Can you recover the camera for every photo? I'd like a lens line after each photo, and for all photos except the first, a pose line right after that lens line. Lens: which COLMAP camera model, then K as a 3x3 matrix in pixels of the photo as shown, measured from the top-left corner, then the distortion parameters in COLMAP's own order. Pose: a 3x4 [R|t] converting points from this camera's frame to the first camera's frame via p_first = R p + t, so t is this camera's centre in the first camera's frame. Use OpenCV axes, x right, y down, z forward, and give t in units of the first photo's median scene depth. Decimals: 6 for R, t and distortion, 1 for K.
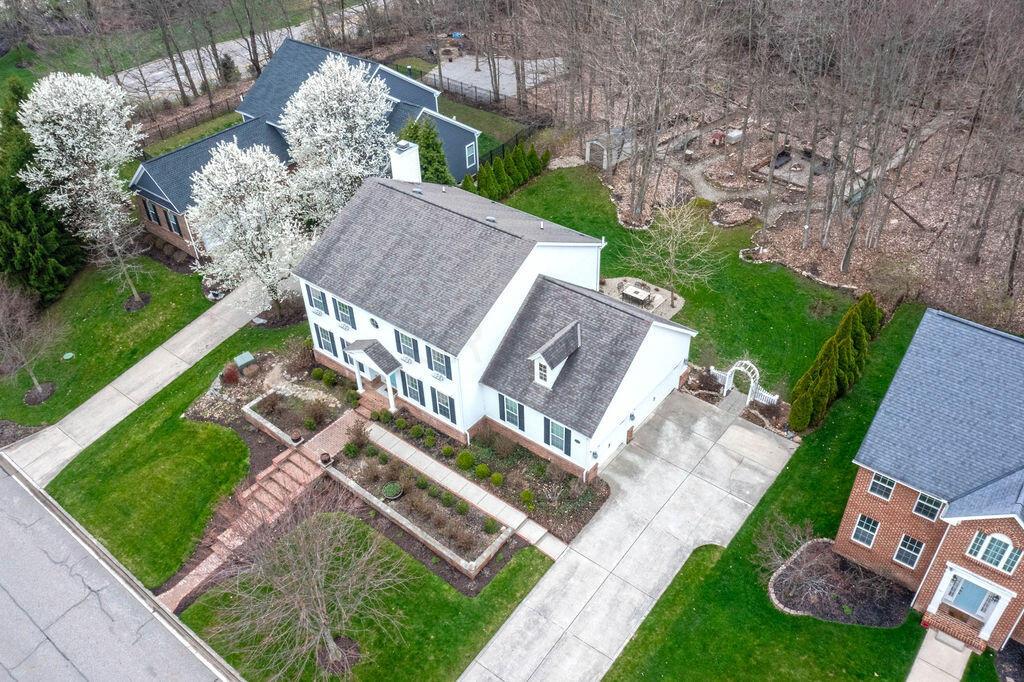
lens RADIAL K [[813.9, 0, 515.5], [0, 813.9, 335.5], [0, 0, 1]] dist [-0.003468, -0.001890]
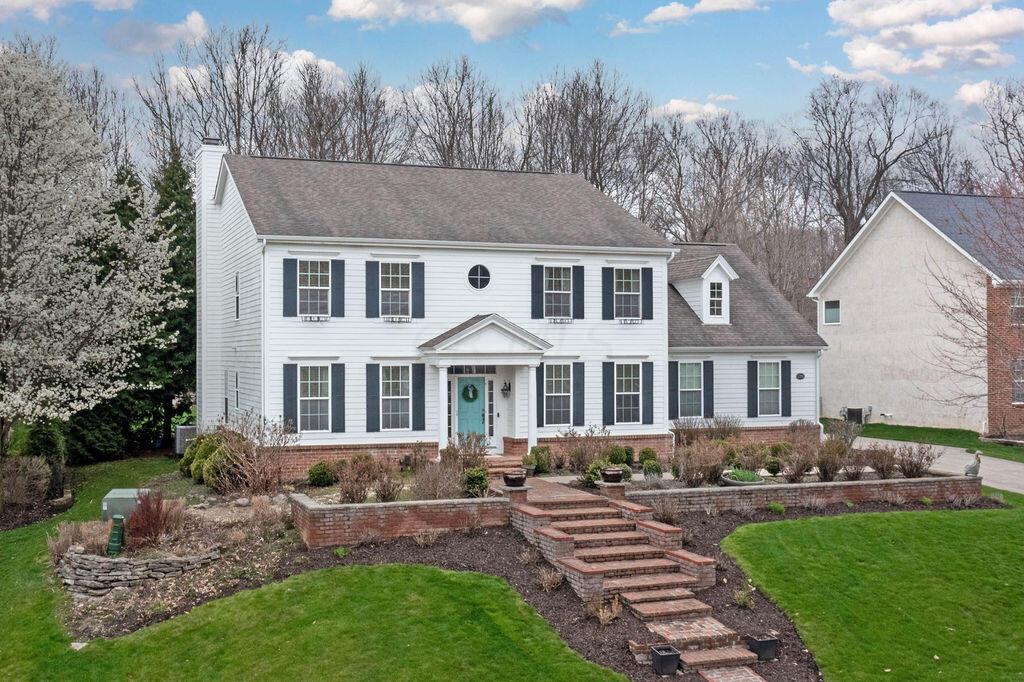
lens RADIAL K [[1064.6, 0, 423.7], [0, 1064.6, 342.4], [0, 0, 1]] dist [0.001723, 0.001947]
pose [[0.544037, 0.032115, 0.838447, -0.773266], [0.502931, 0.787384, -0.356493, 0.247122], [-0.671628, 0.615626, 0.412214, 0.774607]]
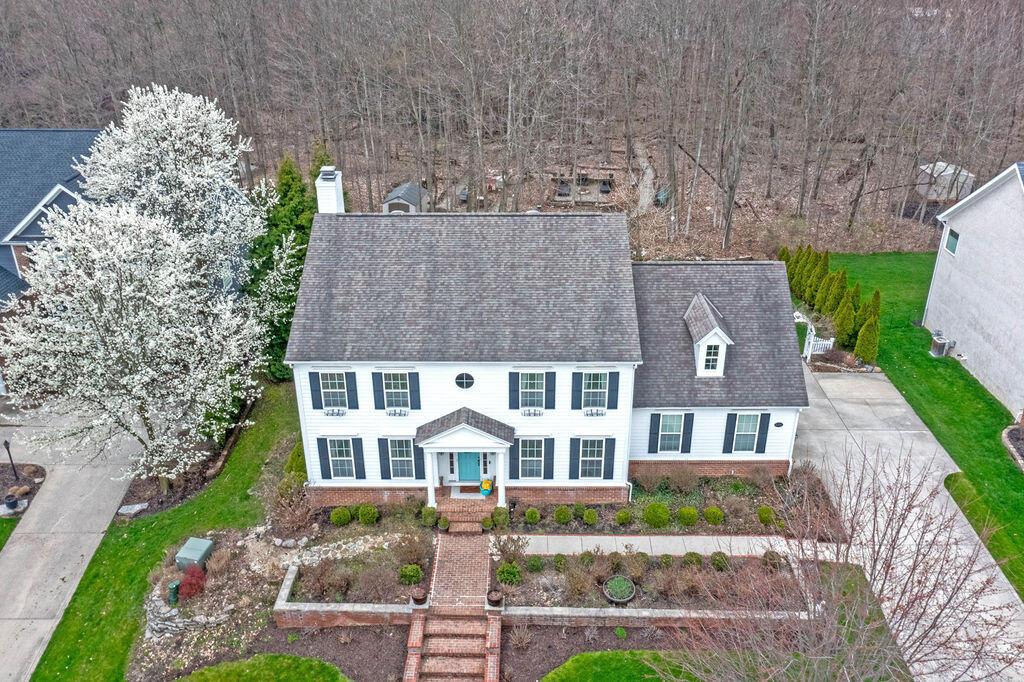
lens RADIAL K [[844.7, 0, 511.9], [0, 844.7, 339.2], [0, 0, 1]] dist [-0.000713, 0.003089]
pose [[0.786058, -0.253534, 0.563767, -0.530548], [0.364131, 0.926904, -0.090865, 0.031095], [-0.499521, 0.276711, 0.820920, 0.404898]]
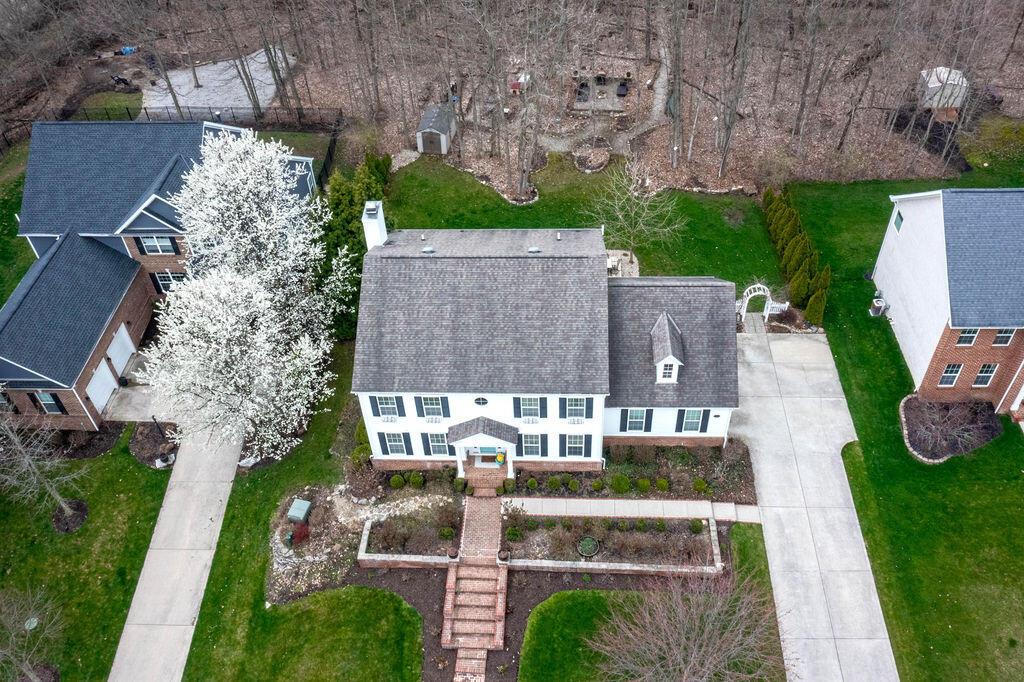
lens RADIAL K [[847.2, 0, 517.3], [0, 847.2, 339.7], [0, 0, 1]] dist [-0.003045, -0.006154]
pose [[0.808363, -0.410419, 0.422025, -0.521952], [0.371413, 0.911773, 0.175279, -0.234167], [-0.456729, 0.015057, 0.889479, 0.126538]]
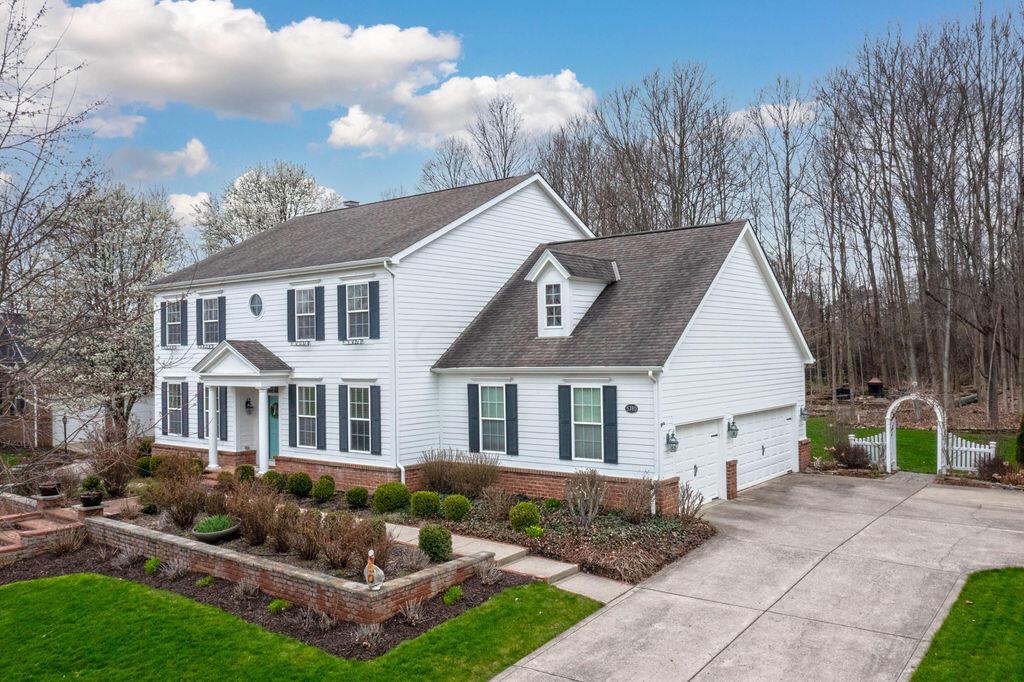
lens RADIAL K [[813.9, 0, 515.5], [0, 813.9, 335.5], [0, 0, 1]] dist [-0.003468, -0.001890]
pose [[0.999874, 0.008157, 0.013636, 0.002090], [0.002156, 0.780600, -0.625027, 0.365085], [-0.015743, 0.624978, 0.780484, 0.567099]]
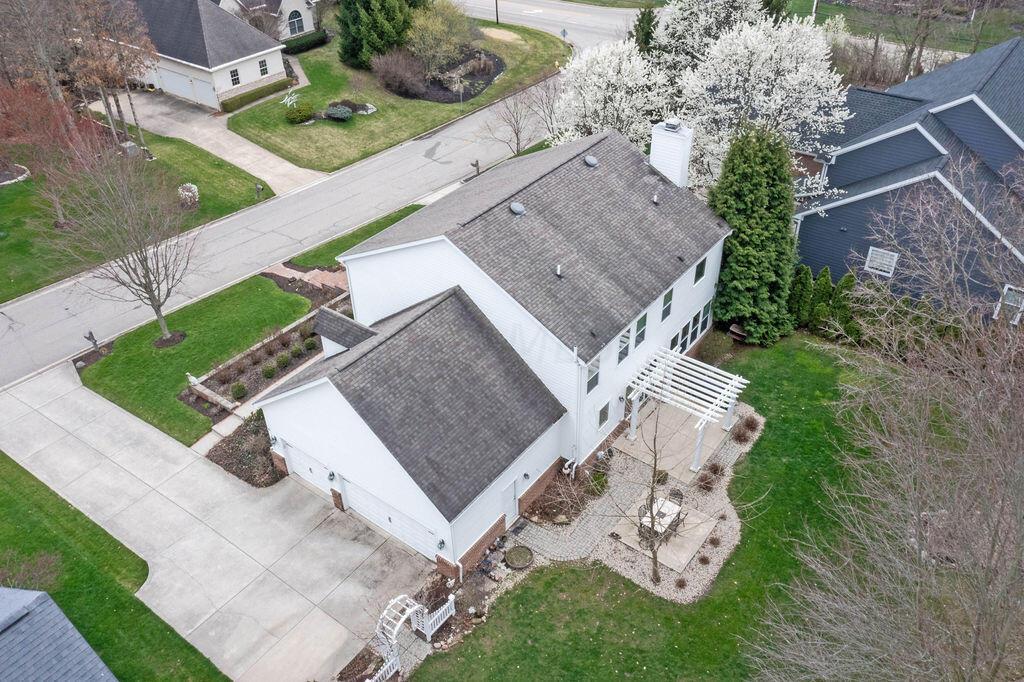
lens RADIAL K [[813.9, 0, 515.5], [0, 813.9, 335.5], [0, 0, 1]] dist [-0.003468, -0.001890]
pose [[0.034330, 0.612871, -0.789437, 0.650150], [-0.604891, 0.641533, 0.471743, -0.431376], [0.795568, 0.461328, 0.392745, 0.771246]]
